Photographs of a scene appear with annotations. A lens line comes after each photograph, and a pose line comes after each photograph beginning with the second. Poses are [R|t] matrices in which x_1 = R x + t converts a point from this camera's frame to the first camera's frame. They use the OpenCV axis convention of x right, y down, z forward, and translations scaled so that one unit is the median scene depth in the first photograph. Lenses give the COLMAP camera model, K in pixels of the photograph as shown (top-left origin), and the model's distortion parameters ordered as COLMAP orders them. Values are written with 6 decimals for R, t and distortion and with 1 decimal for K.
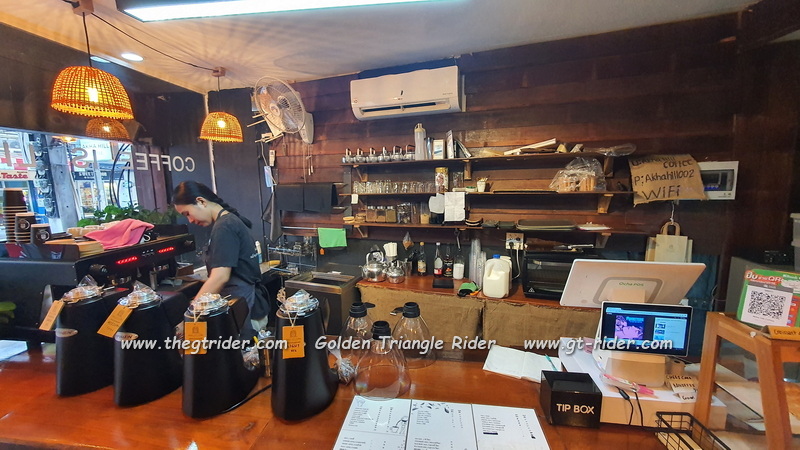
lens RADIAL K [[320.3, 0, 396.3], [0, 320.3, 222.3], [0, 0, 1]] dist [0.000604, 0.000027]
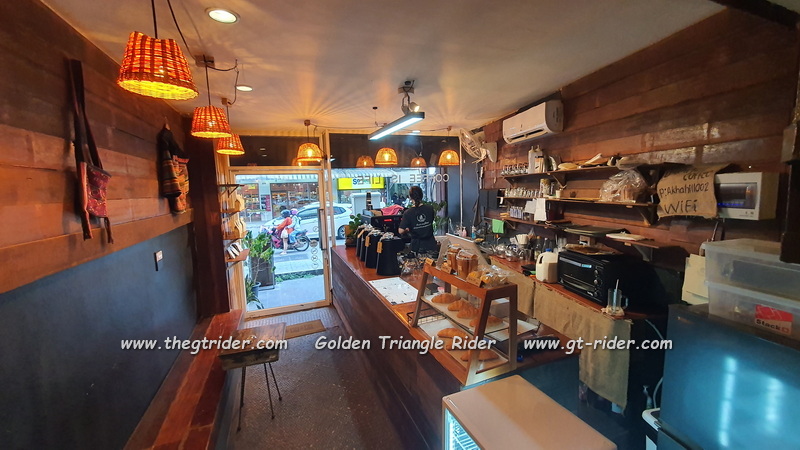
lens RADIAL K [[320.3, 0, 402.3], [0, 320.3, 224.4], [0, 0, 1]] dist [0.000604, 0.000027]
pose [[0.491498, 0.103075, -0.864757, 0.942530], [-0.083993, 0.993953, 0.070736, -0.031039], [0.866819, 0.037867, 0.497183, -0.118671]]
